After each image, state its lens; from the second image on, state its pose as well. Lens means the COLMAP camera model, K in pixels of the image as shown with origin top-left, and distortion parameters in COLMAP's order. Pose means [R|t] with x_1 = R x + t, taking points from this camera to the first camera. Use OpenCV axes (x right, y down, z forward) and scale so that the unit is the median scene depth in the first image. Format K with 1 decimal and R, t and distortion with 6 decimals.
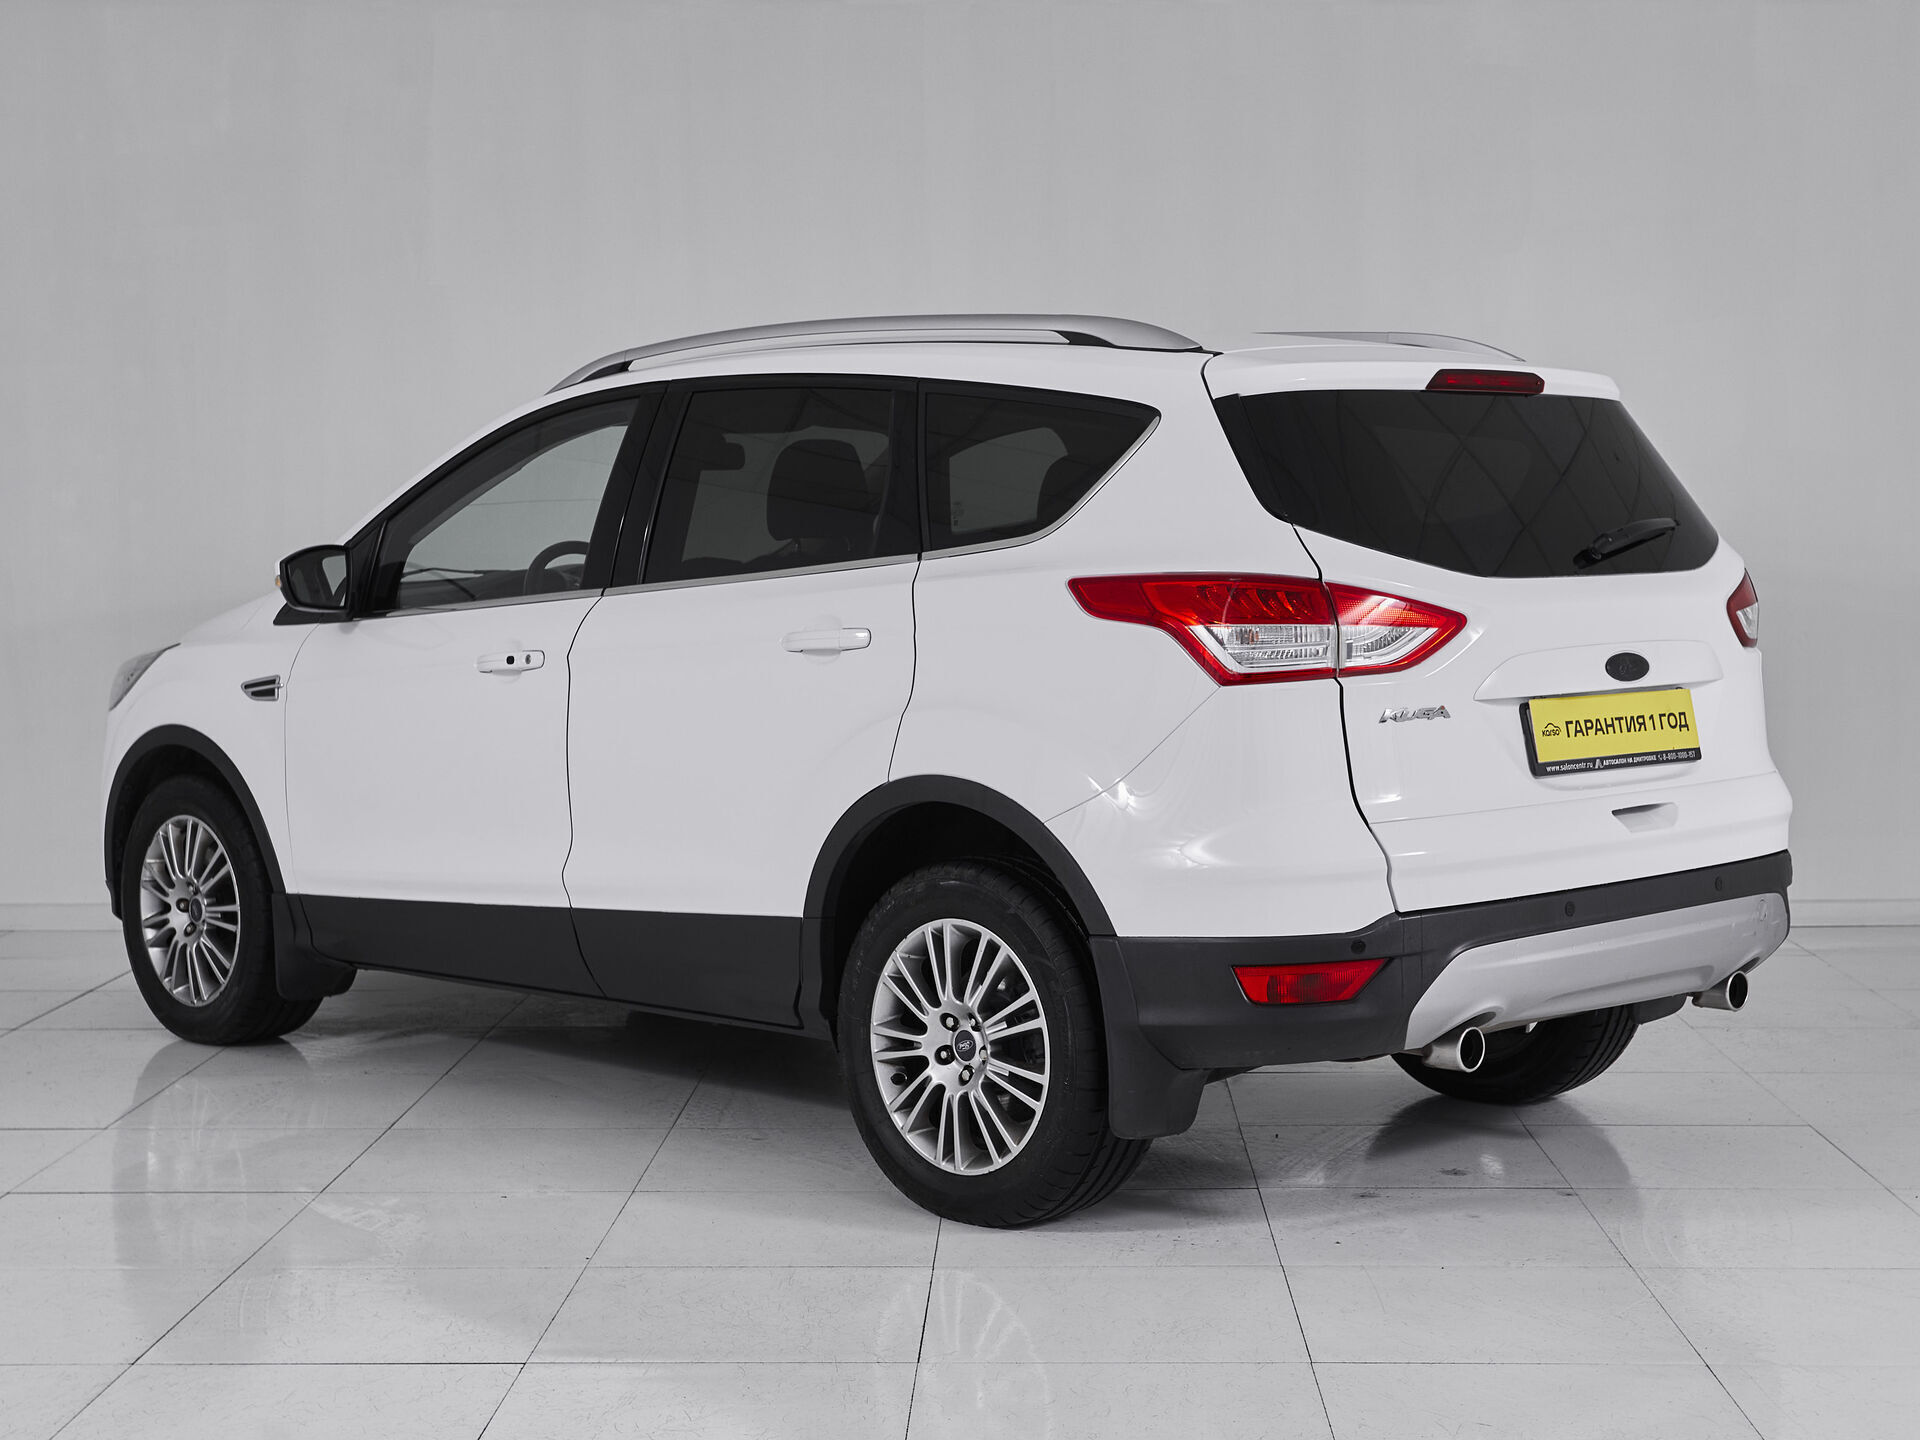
lens RADIAL K [[2996.6, 0, 946.6], [0, 2996.6, 719.1], [0, 0, 1]] dist [0.014845, 0.000000]
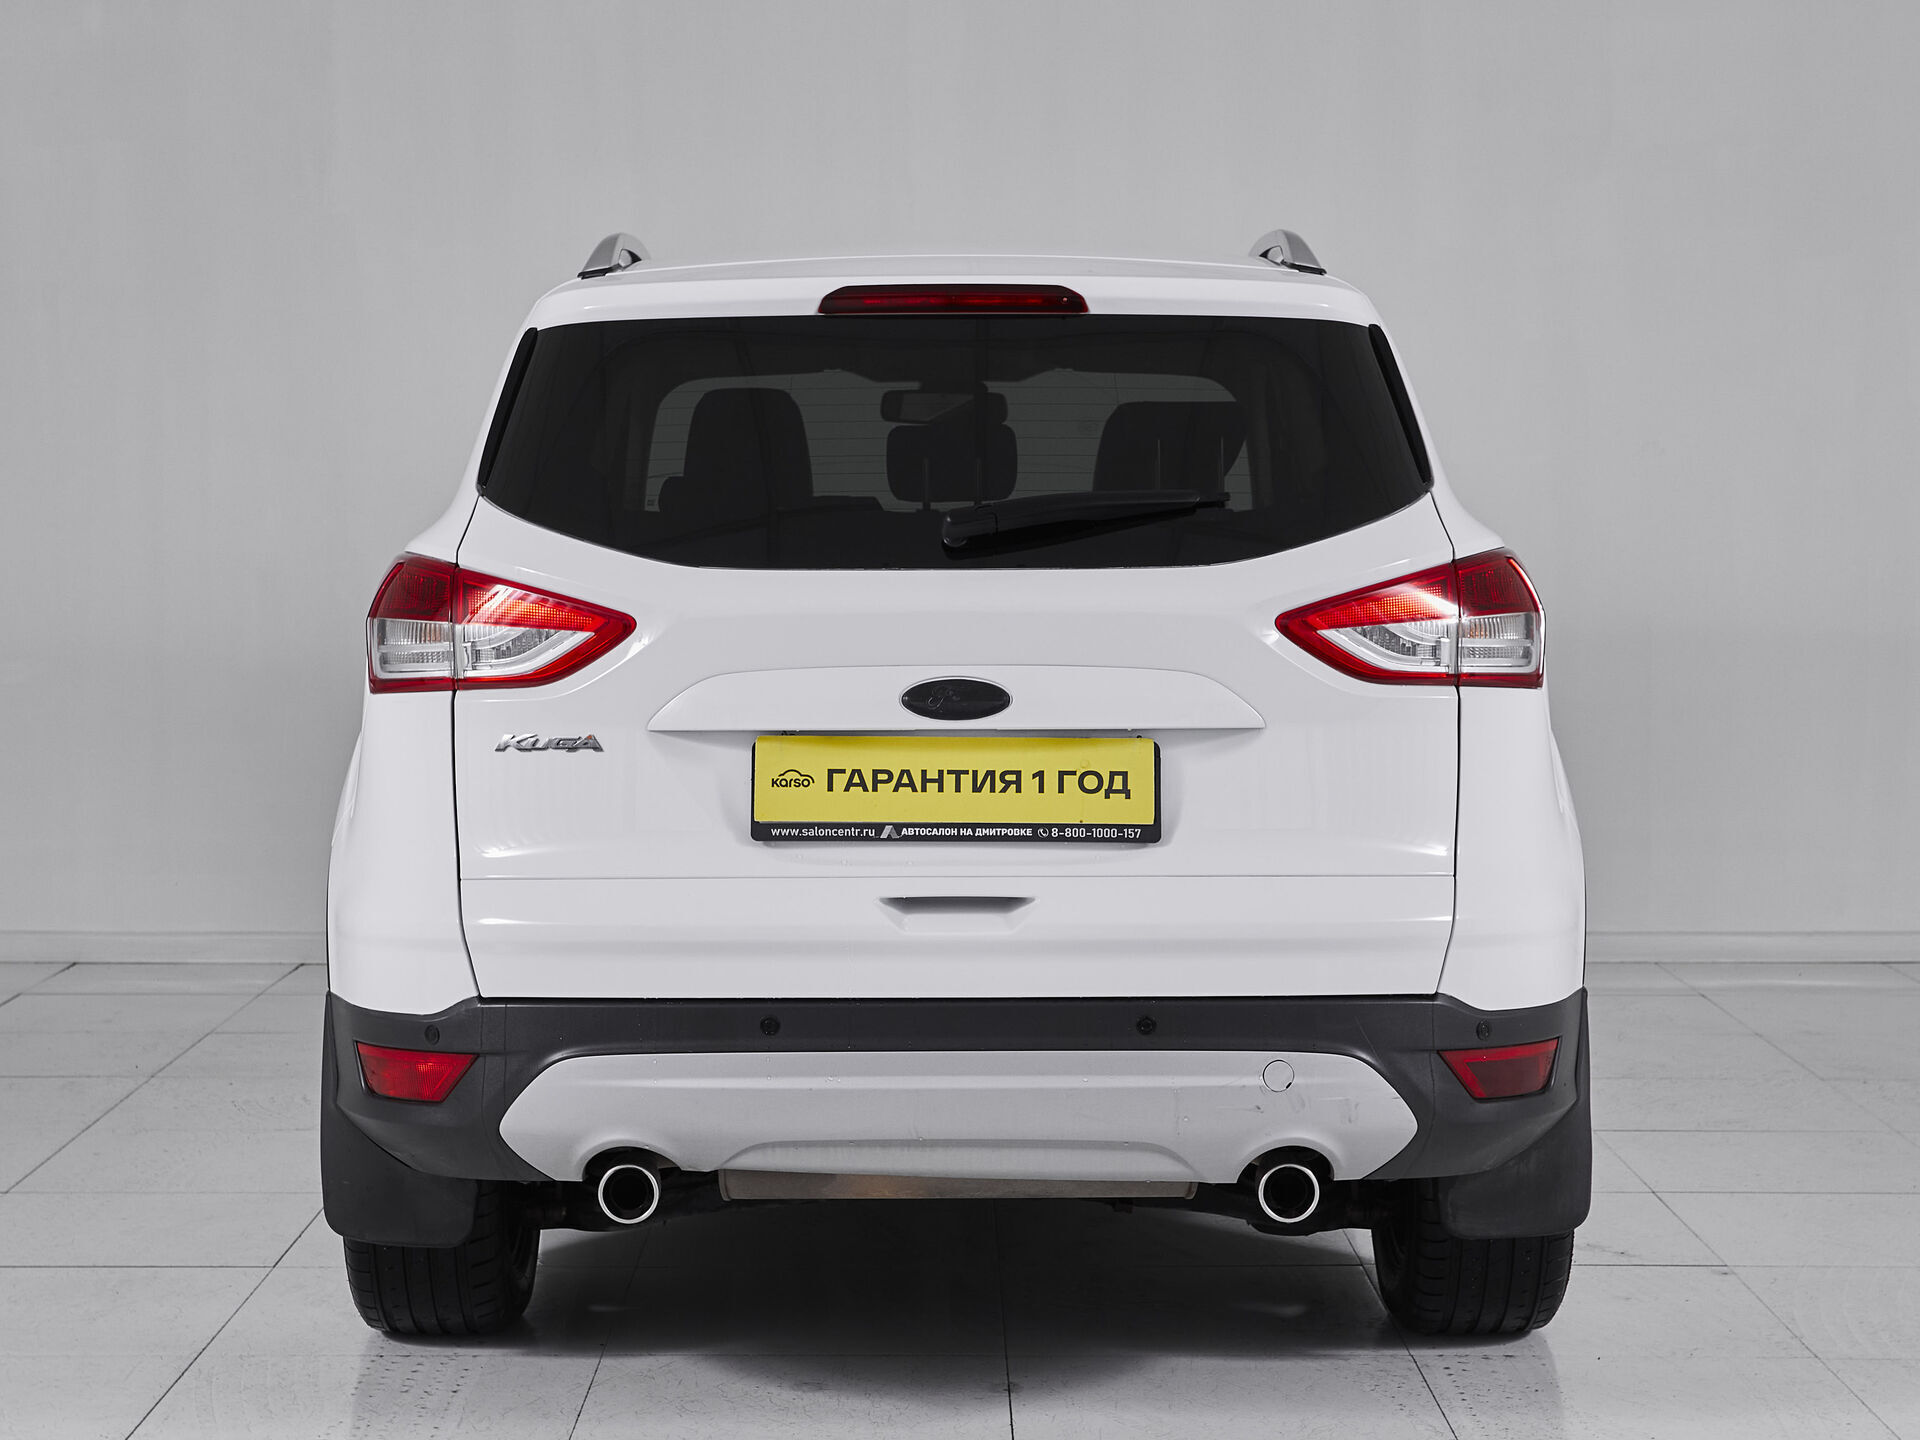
lens RADIAL K [[2996.6, 0, 953.2], [0, 2996.6, 733.4], [0, 0, 1]] dist [0.014845, 0.000000]
pose [[0.711557, 0.065460, -0.699572, 0.725521], [-0.050485, 0.997841, 0.042019, -0.039433], [0.700812, 0.005419, 0.713326, 0.499878]]
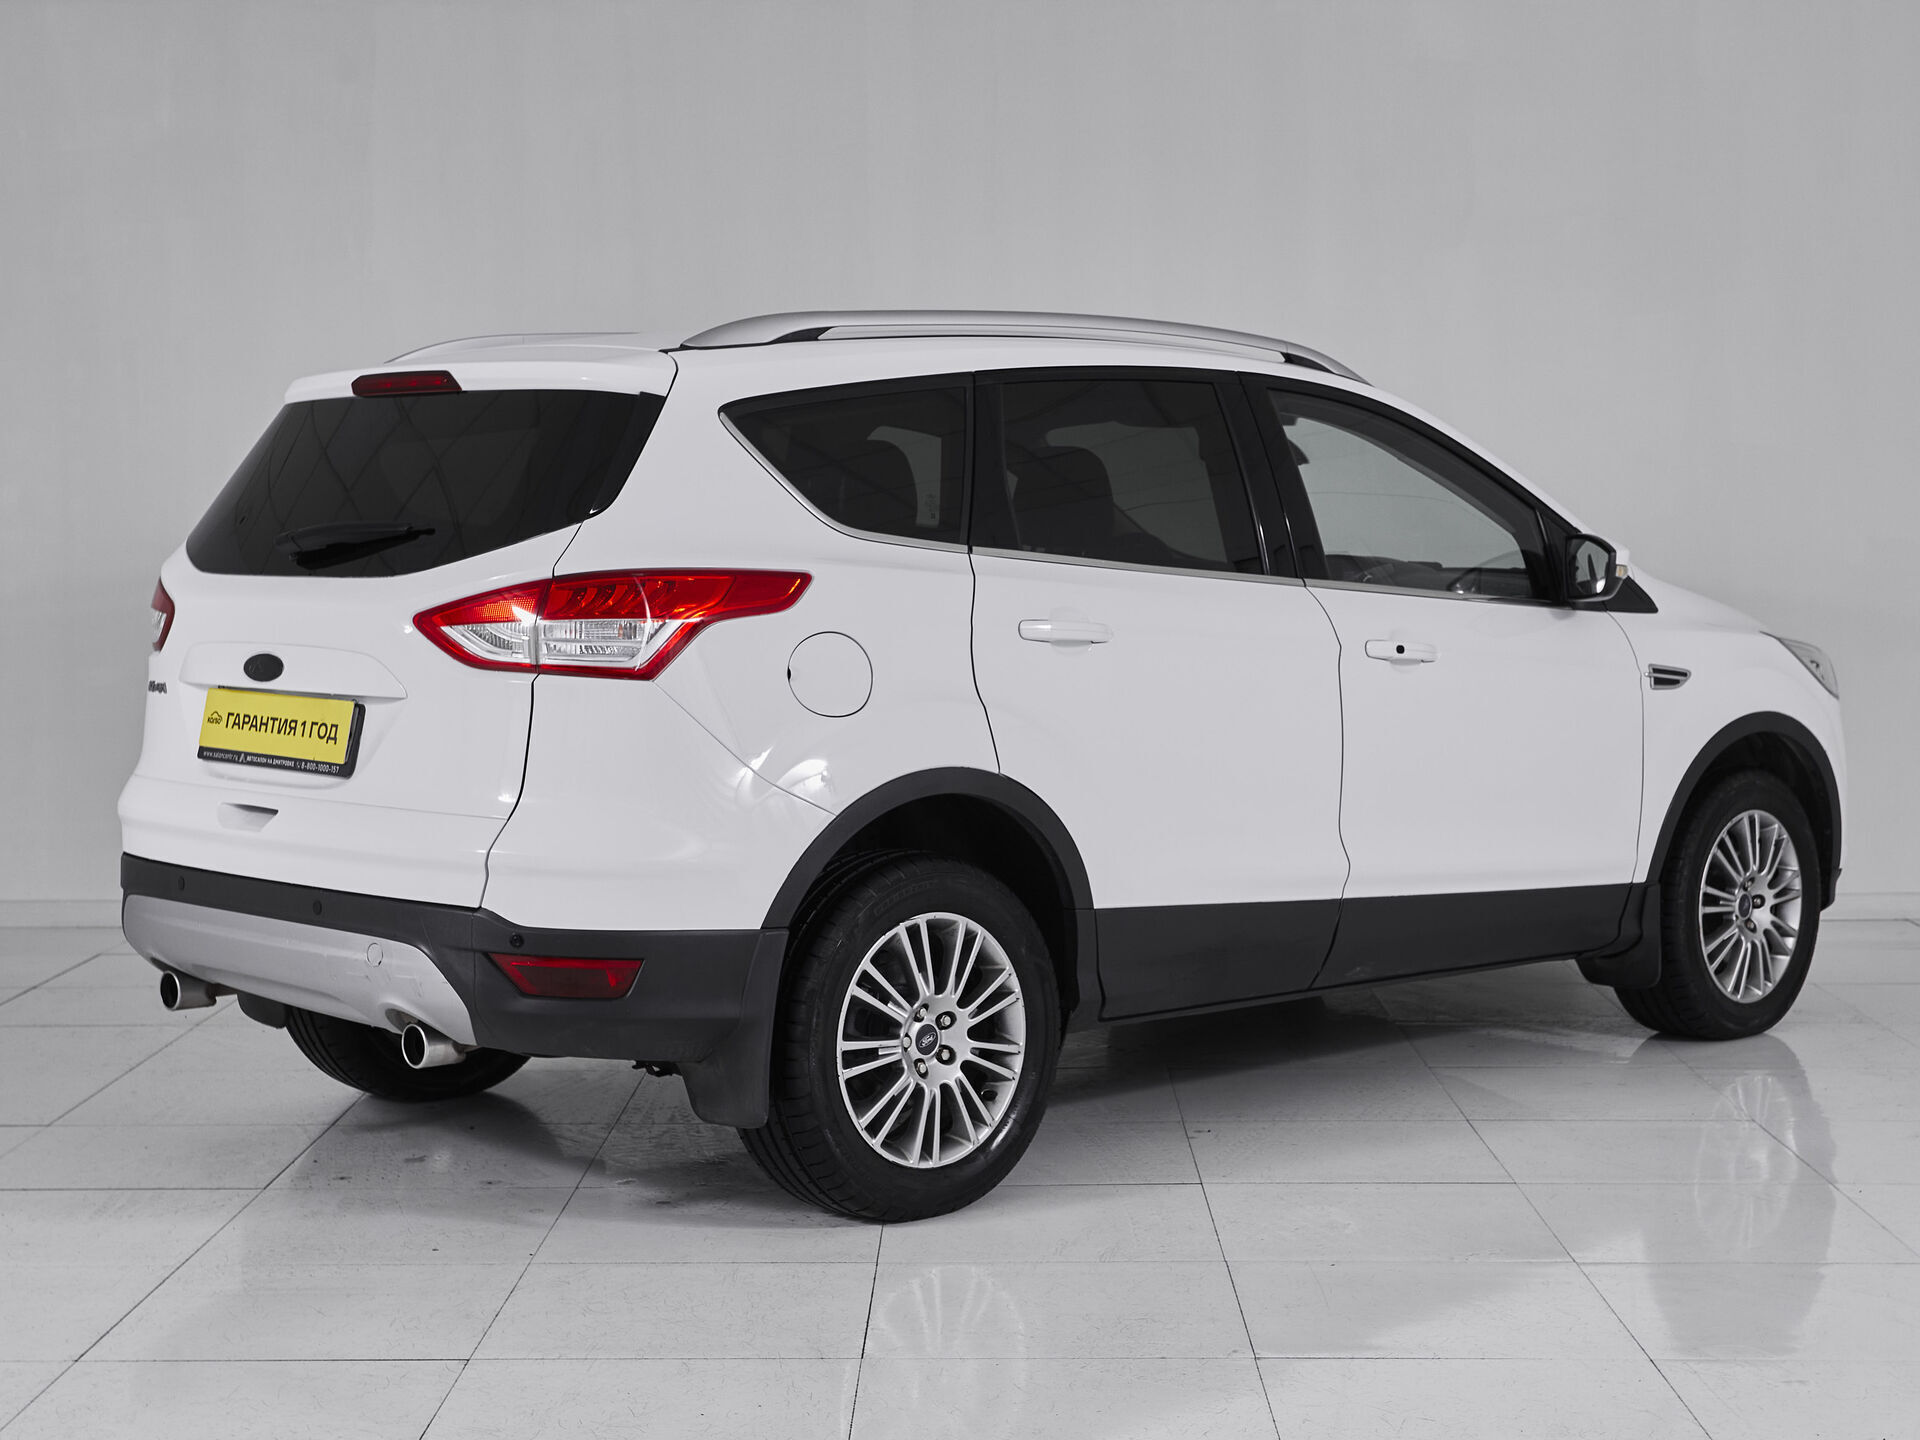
lens RADIAL K [[2996.6, 0, 955.9], [0, 2996.6, 710.0], [0, 0, 1]] dist [0.014845, 0.000000]
pose [[-0.008836, 0.074116, -0.997211, 1.239047], [-0.063861, 0.995172, 0.074530, -0.093793], [0.997920, 0.064341, -0.004060, 1.245540]]
